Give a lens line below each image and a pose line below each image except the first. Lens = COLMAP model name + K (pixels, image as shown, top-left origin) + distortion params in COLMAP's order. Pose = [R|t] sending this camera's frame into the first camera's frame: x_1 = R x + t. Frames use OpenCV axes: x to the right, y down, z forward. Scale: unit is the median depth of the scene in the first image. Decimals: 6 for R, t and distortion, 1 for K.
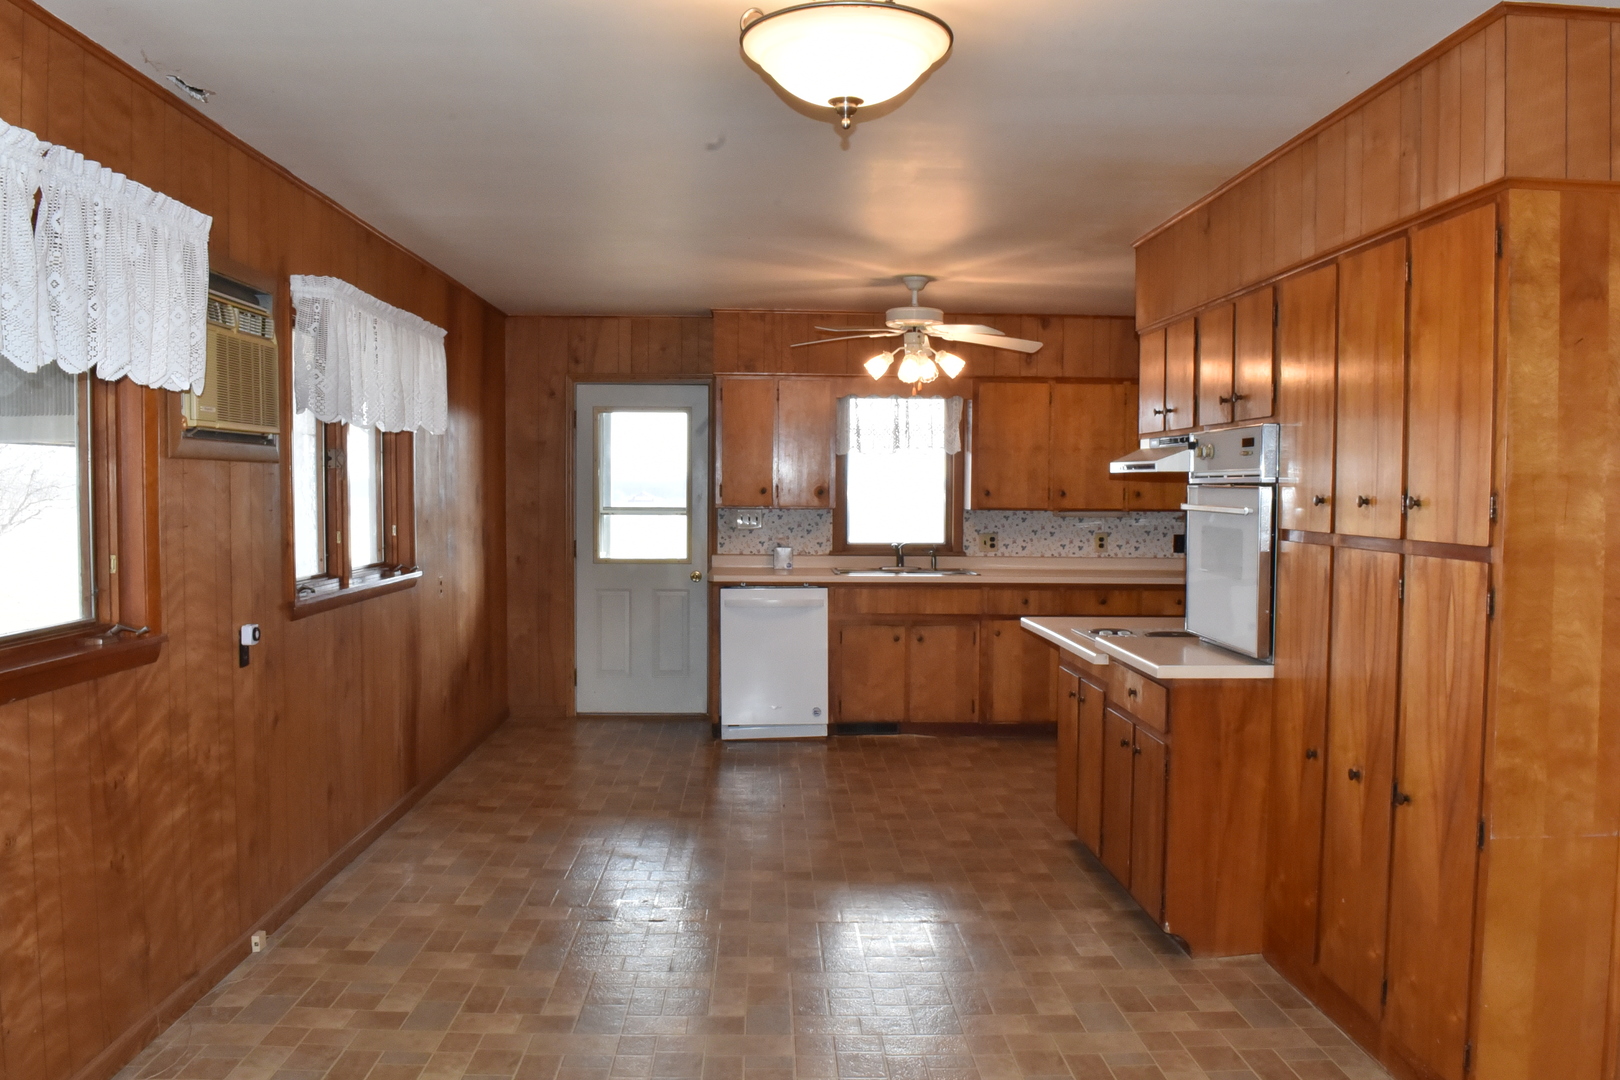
lens RADIAL K [[1290.3, 0, 813.5], [0, 1290.3, 538.8], [0, 0, 1]] dist [-0.086504, 0.007003]
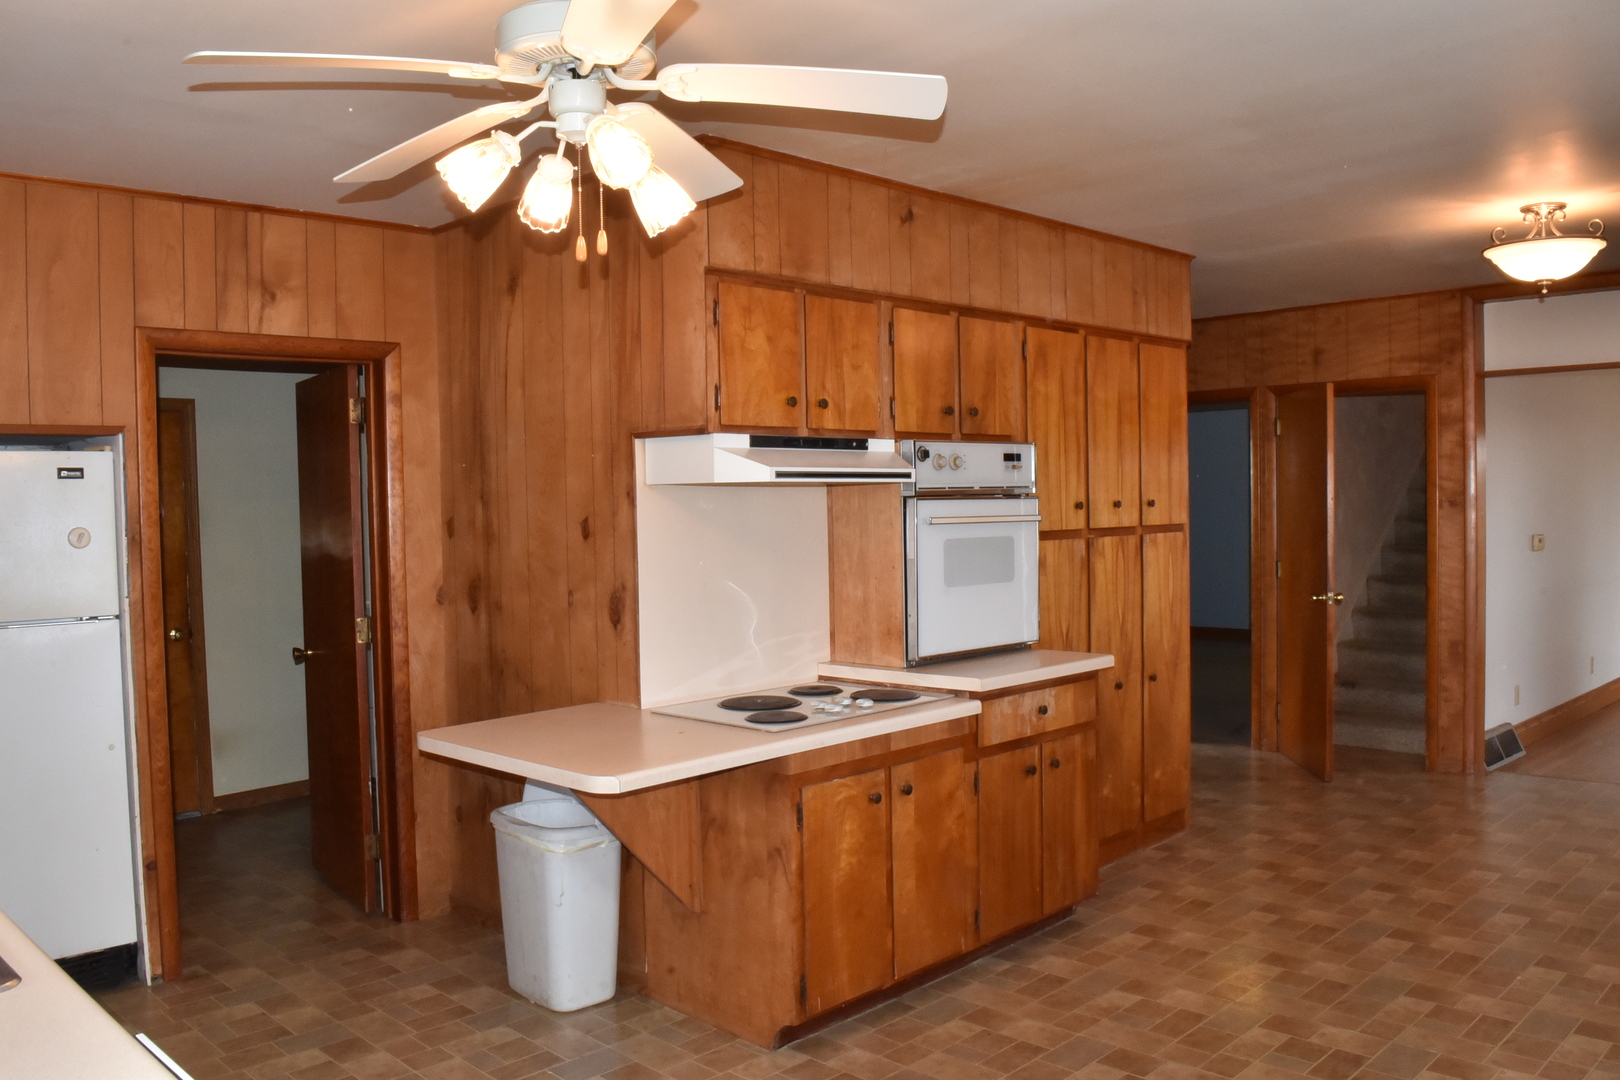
lens RADIAL K [[1290.3, 0, 808.9], [0, 1290.3, 546.9], [0, 0, 1]] dist [-0.086504, 0.007003]
pose [[-0.682635, -0.018856, 0.730516, -0.187663], [0.046472, 0.996523, 0.069148, -0.043520], [-0.729281, 0.081152, -0.679385, 0.987840]]
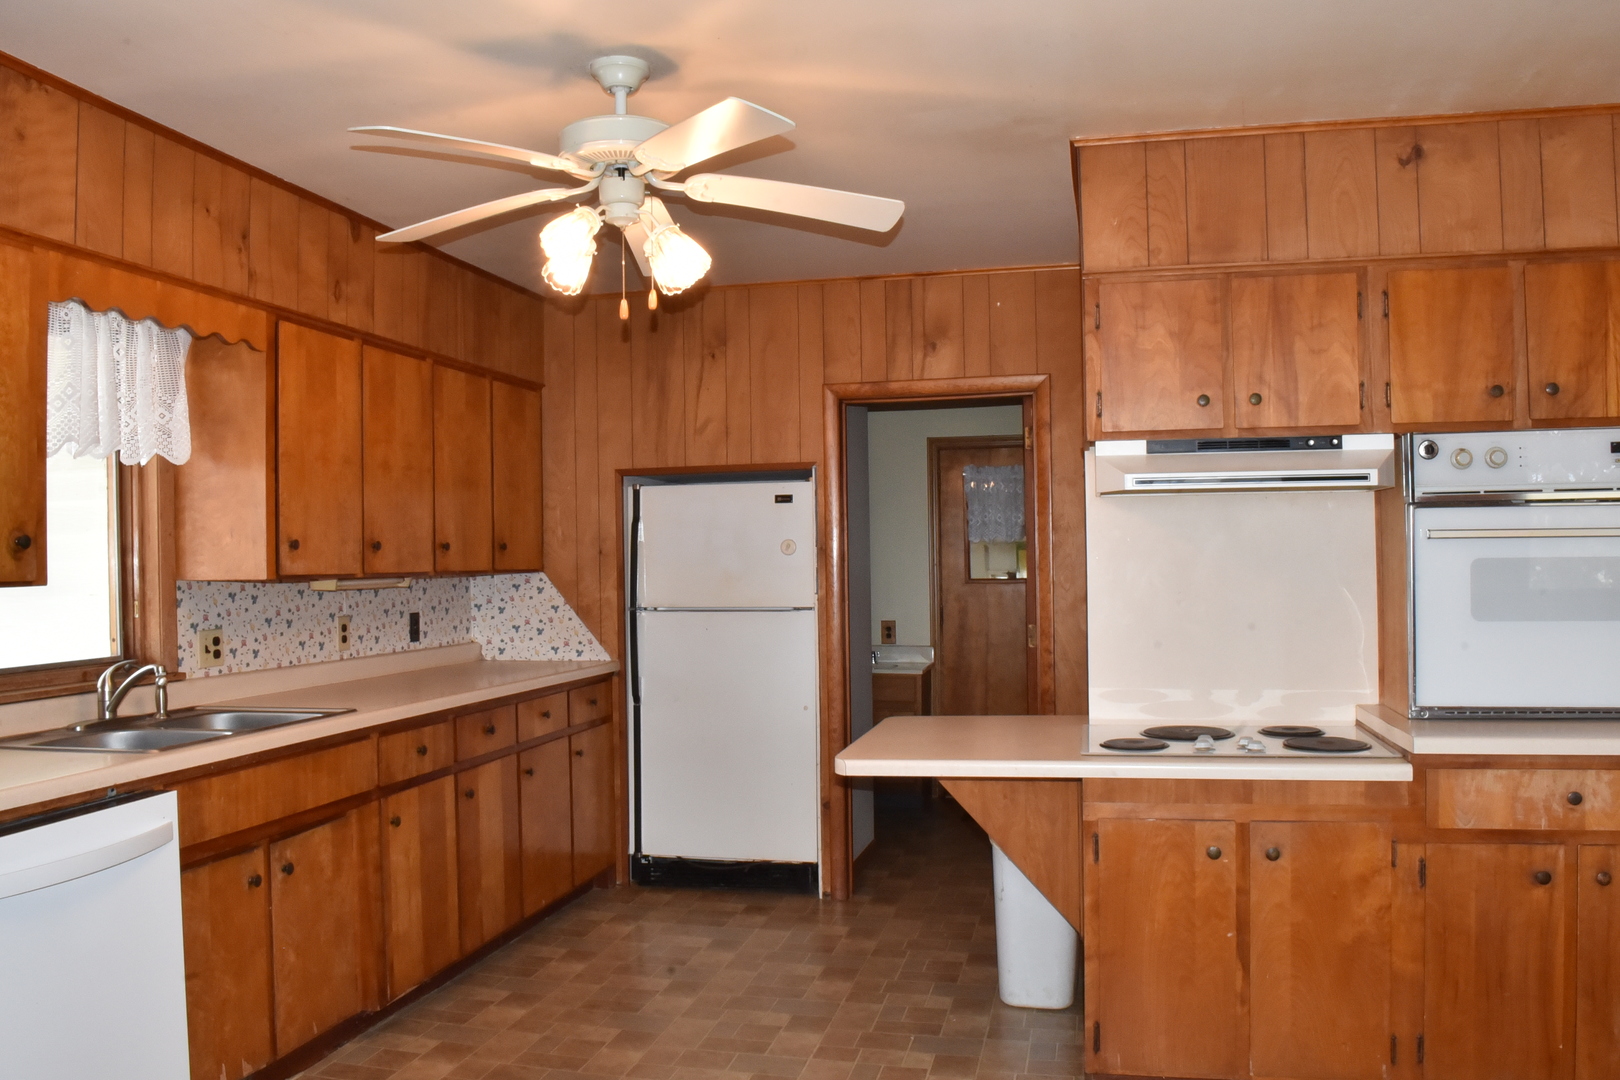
lens RADIAL K [[1290.3, 0, 808.0], [0, 1290.3, 544.1], [0, 0, 1]] dist [-0.086504, 0.007003]
pose [[0.259050, 0.000362, 0.965864, -0.281937], [0.057151, 0.998242, -0.015702, -0.016737], [-0.964172, 0.059268, 0.258574, 0.675704]]
